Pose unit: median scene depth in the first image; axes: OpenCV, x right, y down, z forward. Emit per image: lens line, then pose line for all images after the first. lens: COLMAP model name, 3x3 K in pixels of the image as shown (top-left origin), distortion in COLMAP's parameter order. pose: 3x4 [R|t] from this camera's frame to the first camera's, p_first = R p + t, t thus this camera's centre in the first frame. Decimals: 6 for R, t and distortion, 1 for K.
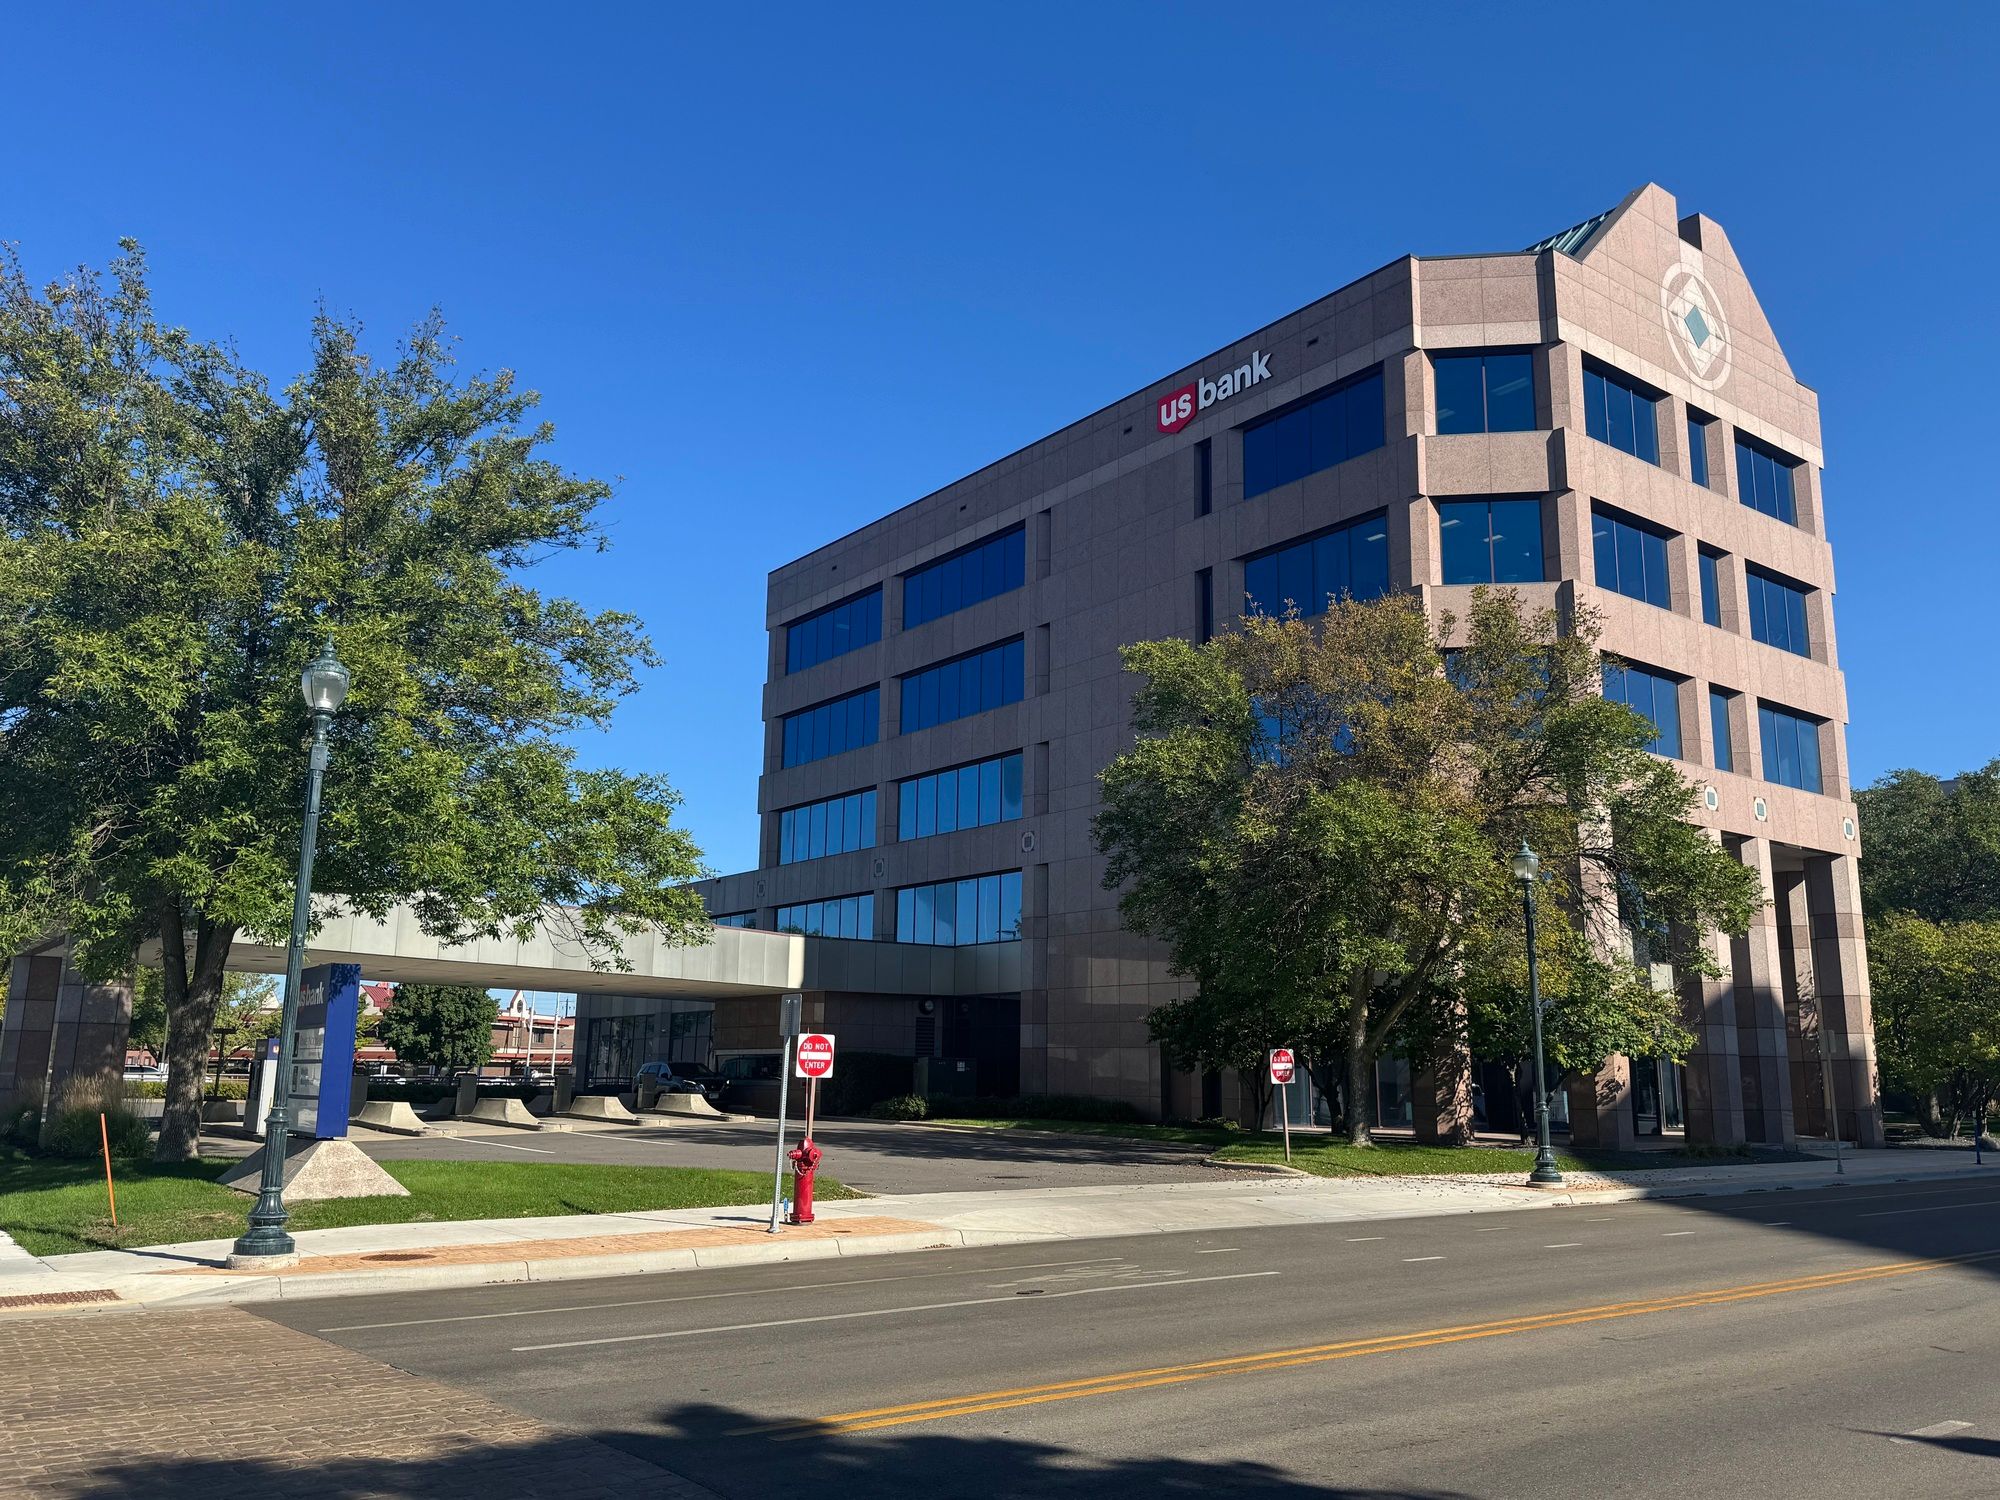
lens RADIAL K [[1559.8, 0, 1006.2], [0, 1559.8, 744.5], [0, 0, 1]] dist [0.057773, -0.074818]
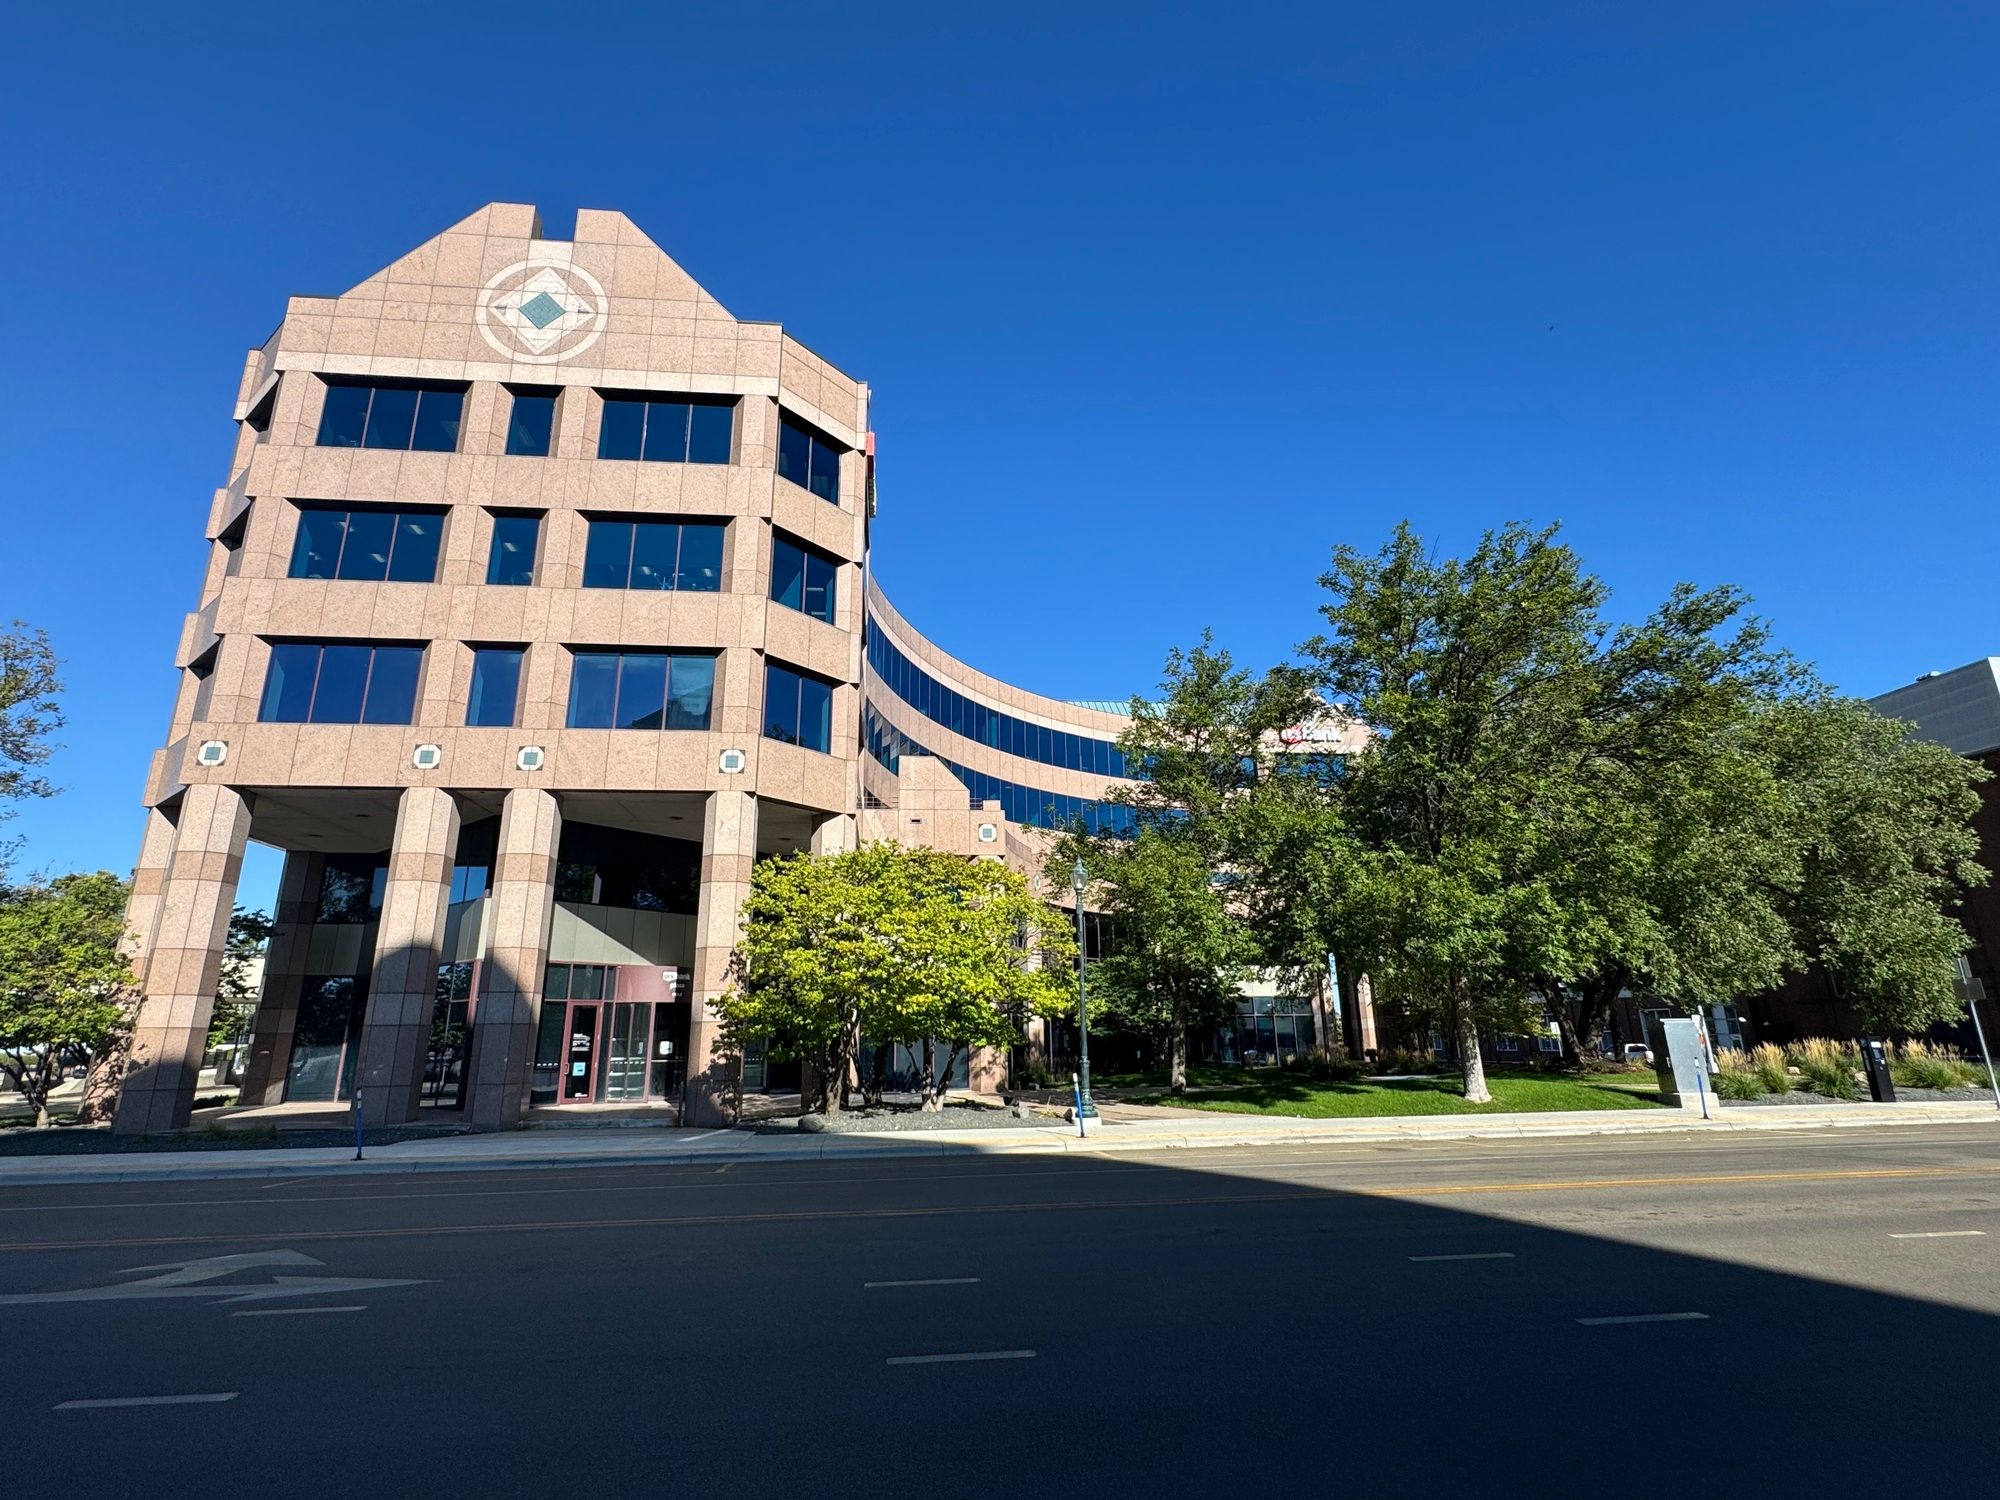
lens RADIAL K [[993.6, 0, 1002.5], [0, 993.6, 746.0], [0, 0, 1]] dist [0.001534, 0.001018]
pose [[0.967488, -0.105823, -0.229712, 0.962591], [0.084322, 0.991255, -0.101503, 0.125965], [0.238445, 0.078833, 0.967951, 0.513758]]
